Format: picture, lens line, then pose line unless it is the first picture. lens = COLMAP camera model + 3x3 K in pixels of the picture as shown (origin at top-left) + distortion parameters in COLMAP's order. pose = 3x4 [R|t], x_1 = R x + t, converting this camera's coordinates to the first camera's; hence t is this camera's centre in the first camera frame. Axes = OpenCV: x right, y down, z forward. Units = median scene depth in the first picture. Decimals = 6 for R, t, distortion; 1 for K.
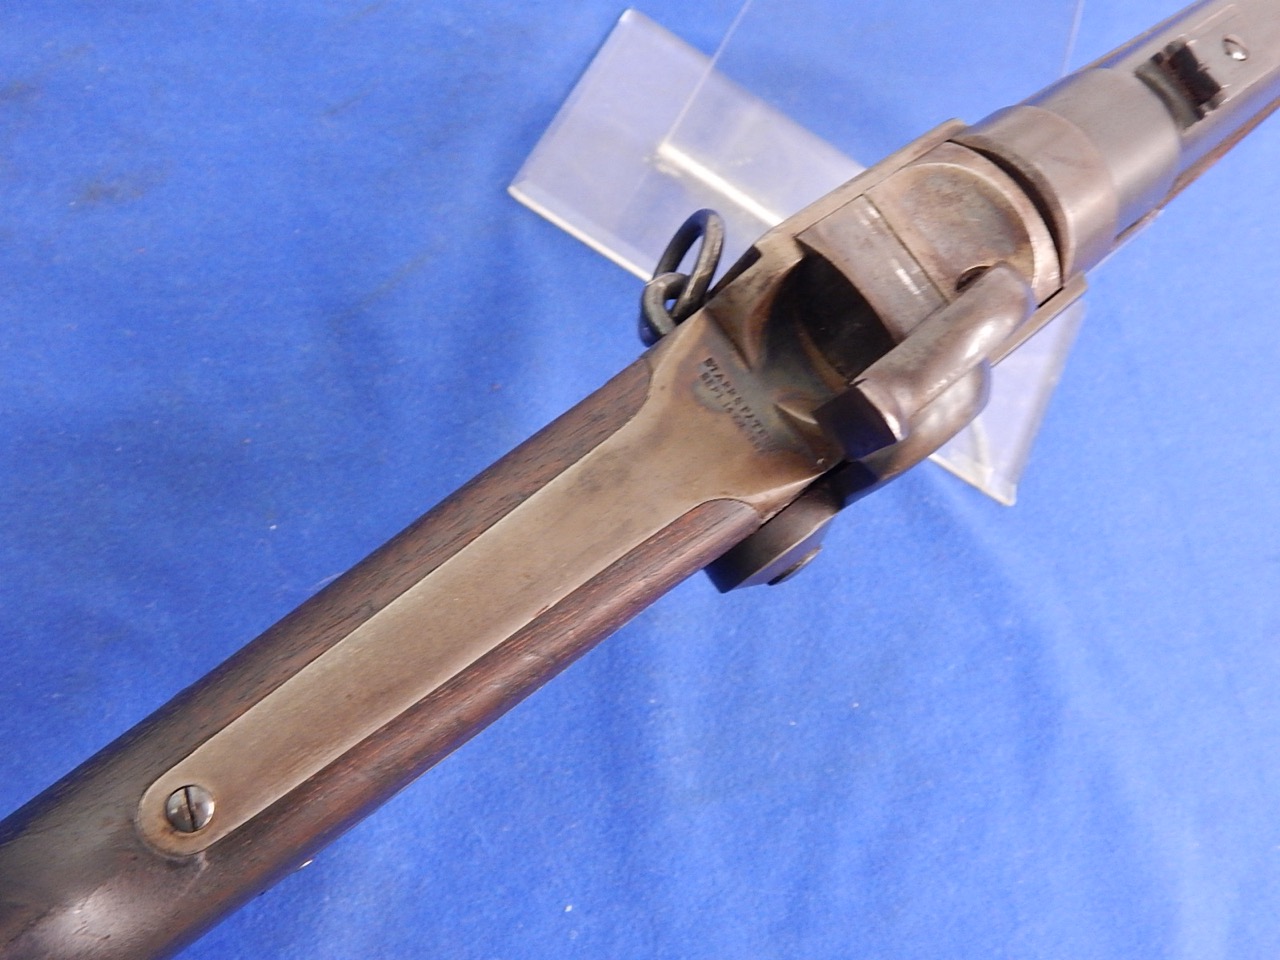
lens RADIAL K [[1269.5, 0, 643.5], [0, 1269.5, 470.9], [0, 0, 1]] dist [0.024338, 0.000000]
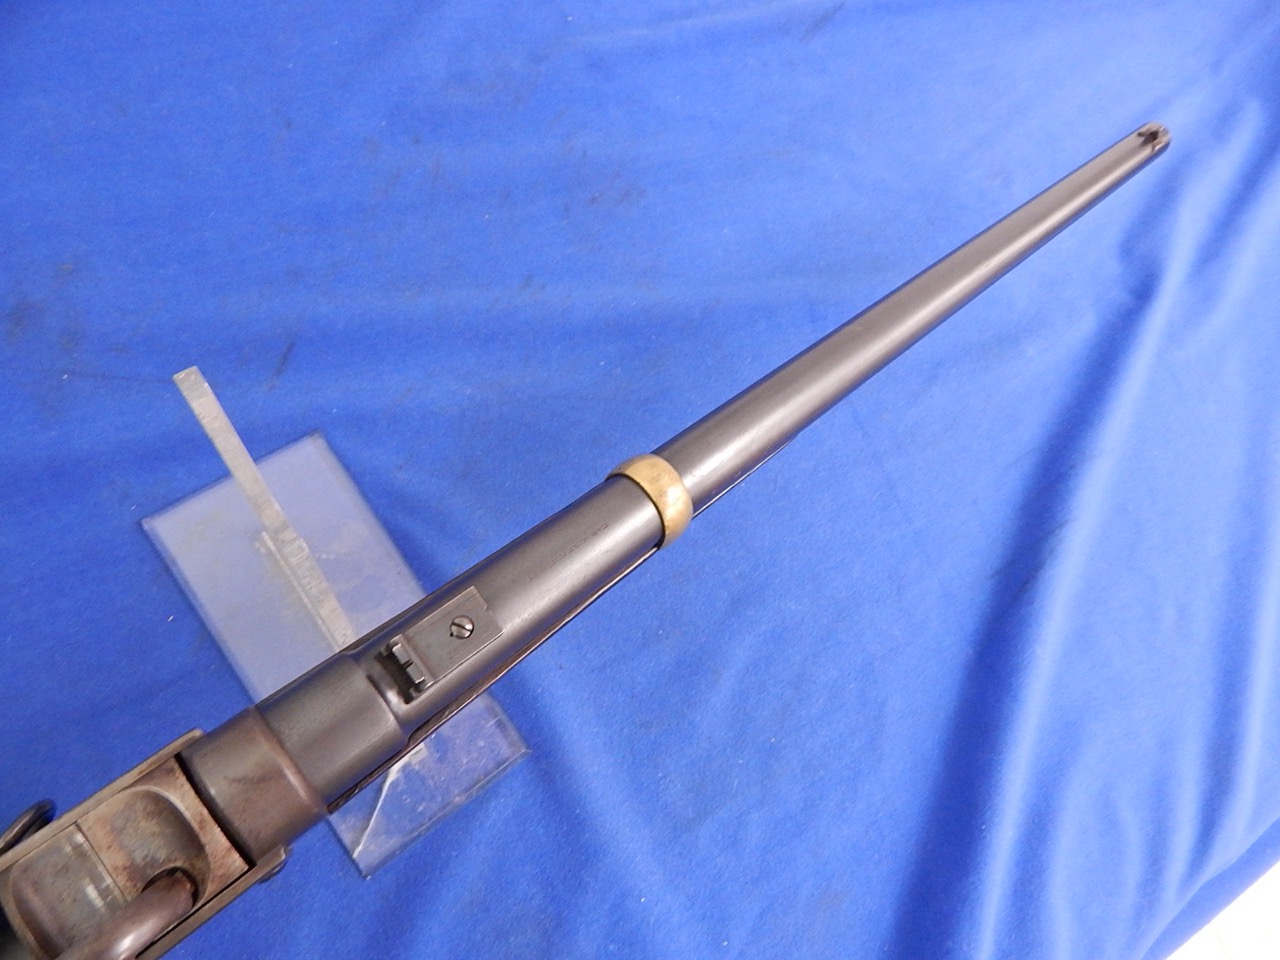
lens RADIAL K [[837.1, 0, 641.9], [0, 837.1, 473.4], [0, 0, 1]] dist [0.014264, -0.013700]
pose [[0.997206, -0.028131, -0.069198, 0.882726], [0.026347, 0.999300, -0.026559, -0.571424], [0.069897, 0.024662, 0.997249, 0.132778]]
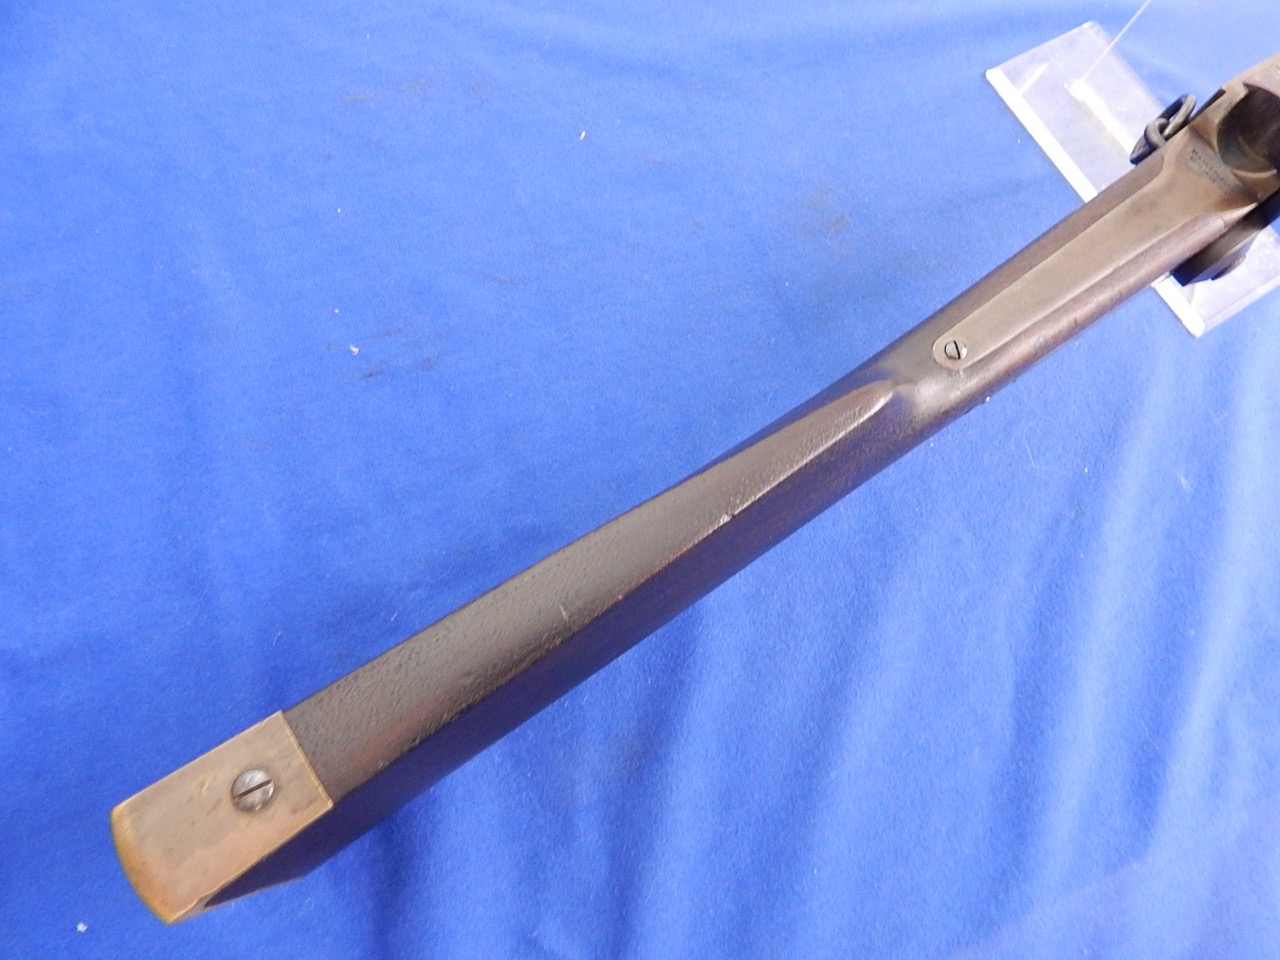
lens RADIAL K [[837.1, 0, 643.2], [0, 837.1, 478.4], [0, 0, 1]] dist [0.014264, -0.013700]
pose [[0.972389, -0.002781, -0.233350, -0.476341], [-0.004839, 0.999474, -0.032075, 0.468550], [0.233316, 0.032319, 0.971864, -0.449928]]
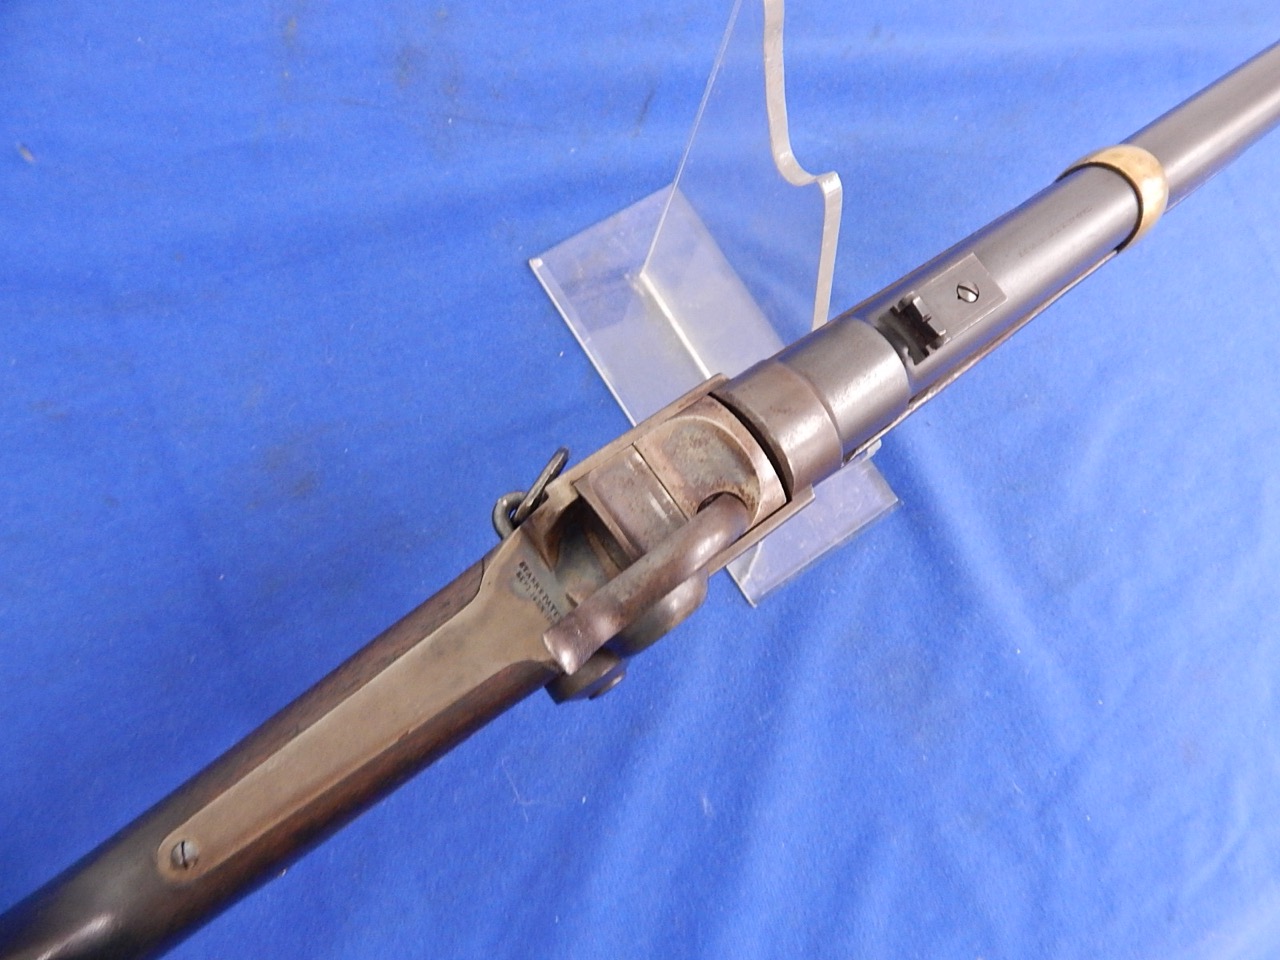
lens RADIAL K [[837.1, 0, 647.4], [0, 837.1, 472.0], [0, 0, 1]] dist [0.014264, -0.013700]
pose [[0.978211, 0.003406, -0.207583, 0.395286], [0.012148, 0.997213, 0.073610, -0.262830], [0.207255, -0.074528, 0.975444, 0.091414]]
